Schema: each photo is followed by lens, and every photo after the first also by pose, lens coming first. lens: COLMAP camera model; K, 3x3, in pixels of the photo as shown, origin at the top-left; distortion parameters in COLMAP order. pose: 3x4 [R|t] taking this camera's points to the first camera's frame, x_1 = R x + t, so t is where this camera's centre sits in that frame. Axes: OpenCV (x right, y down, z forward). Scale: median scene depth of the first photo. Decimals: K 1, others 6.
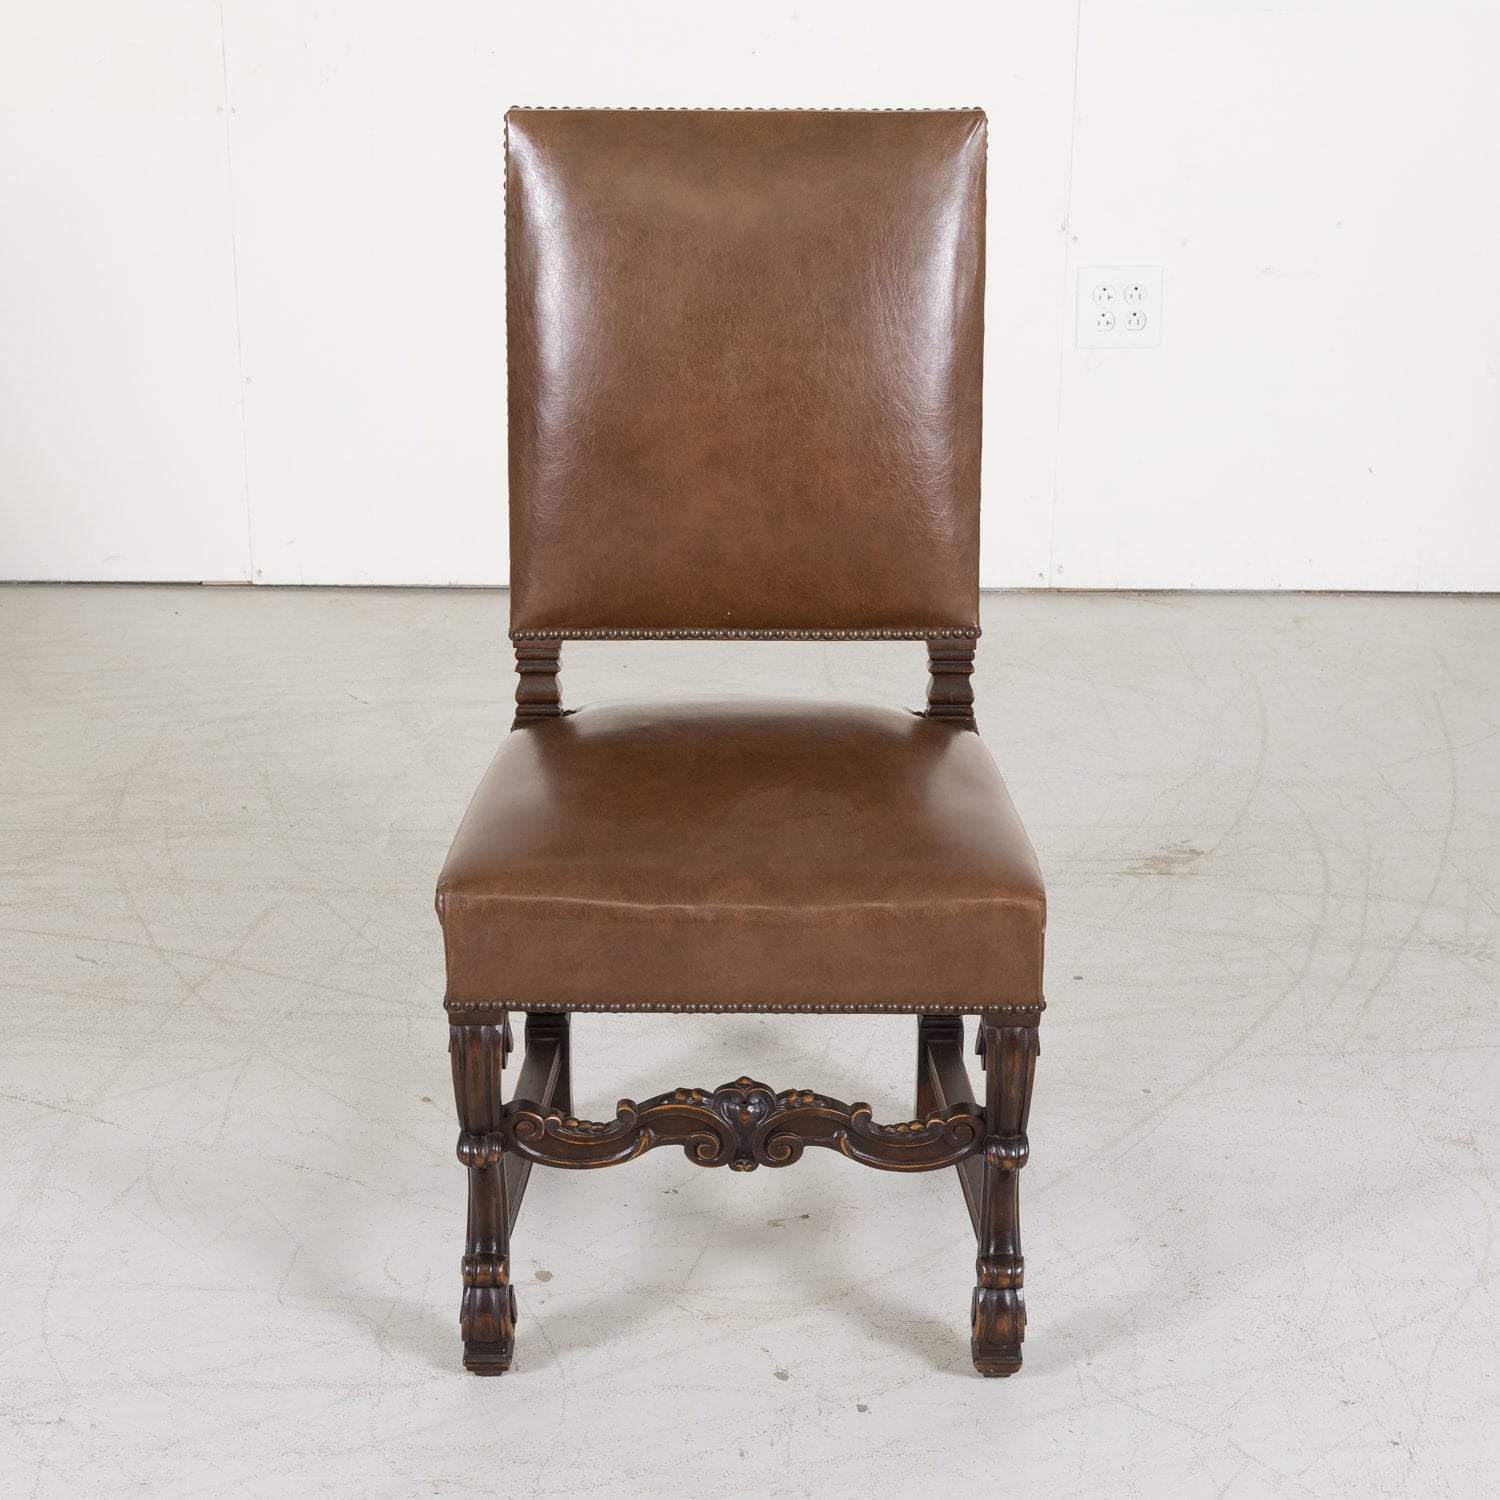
lens RADIAL K [[2768.9, 0, 748.6], [0, 2768.9, 685.3], [0, 0, 1]] dist [-0.019145, 0.000000]
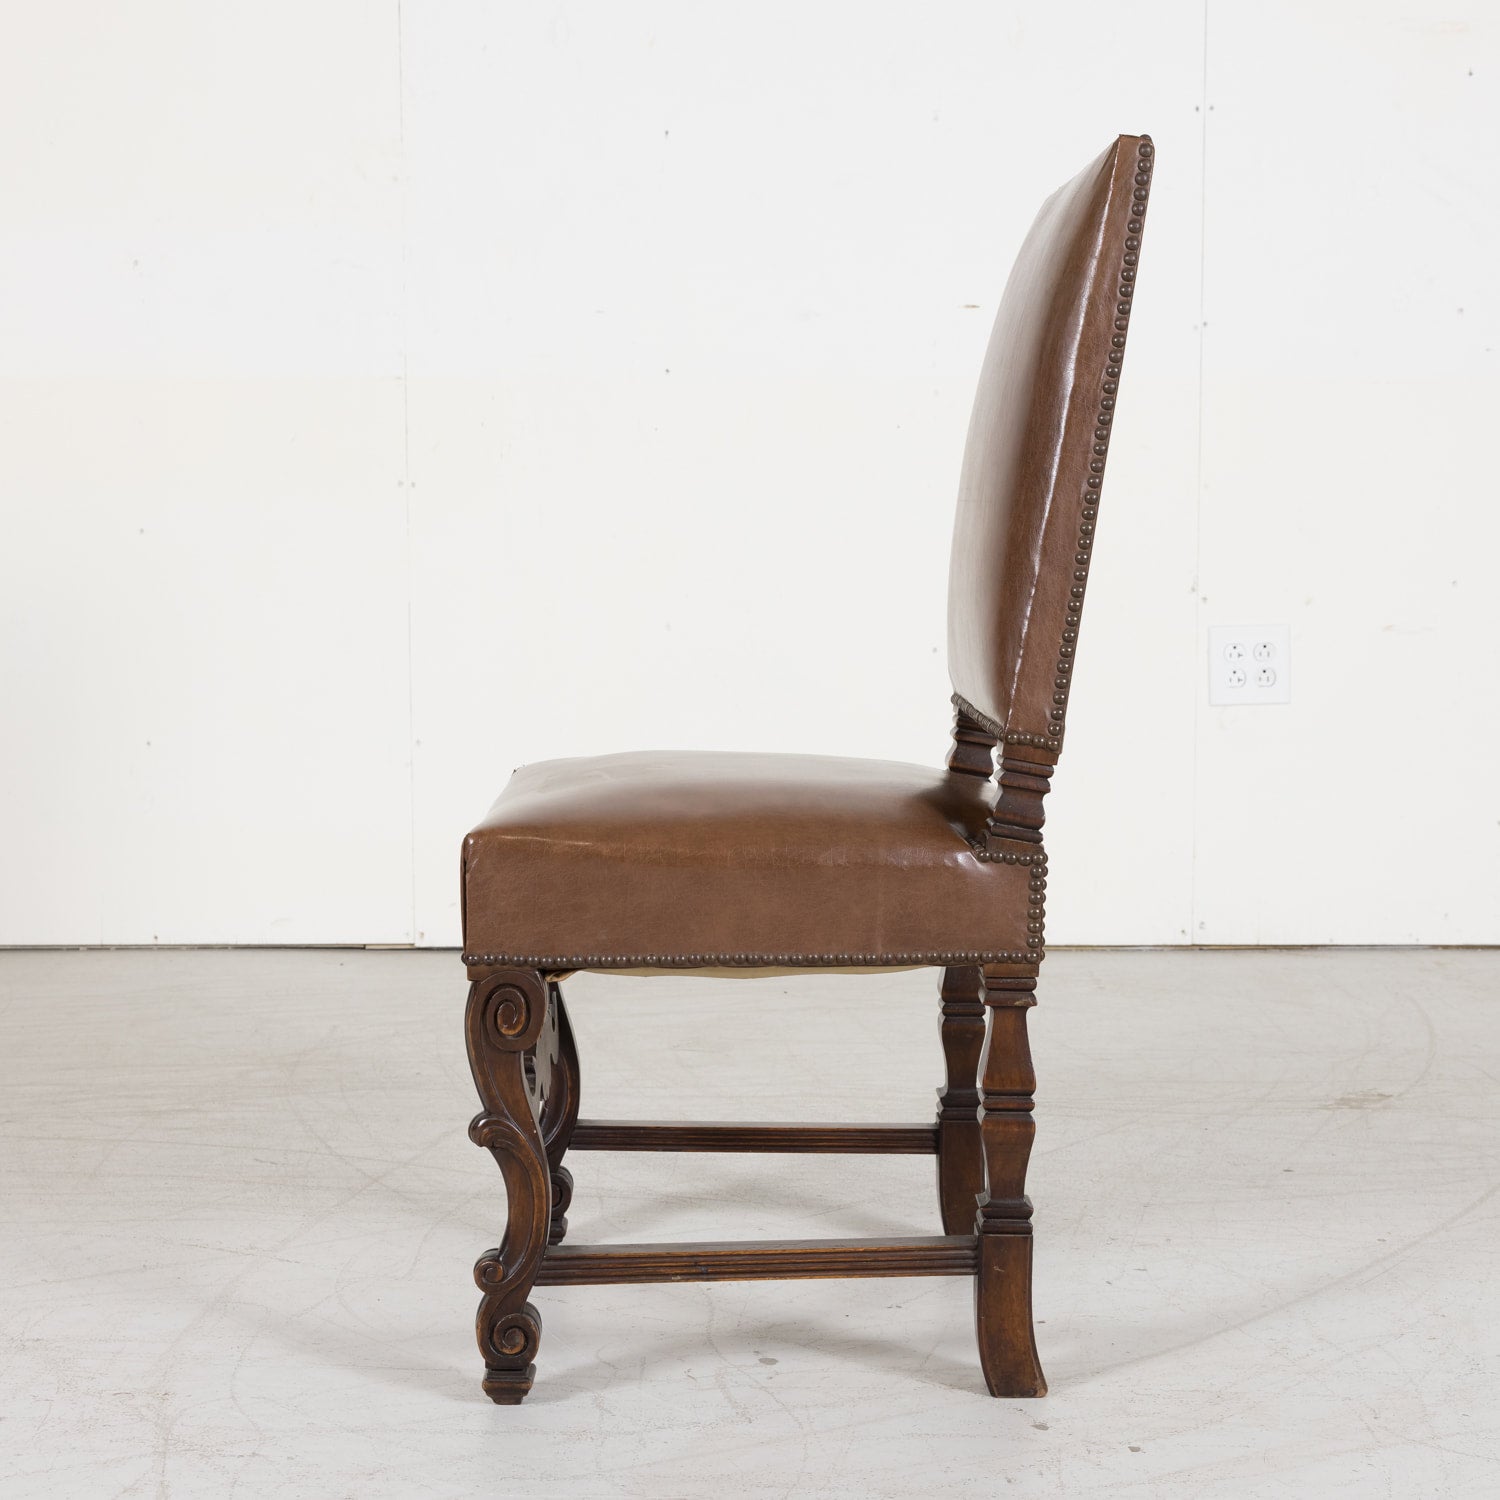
lens RADIAL K [[2542.5, 0, 759.9], [0, 2542.5, 737.0], [0, 0, 1]] dist [-0.011893, 0.000000]
pose [[0.999789, -0.010948, -0.017393, -0.061975], [0.006178, 0.967256, -0.253726, 0.235874], [0.019601, 0.253565, 0.967120, 0.128421]]
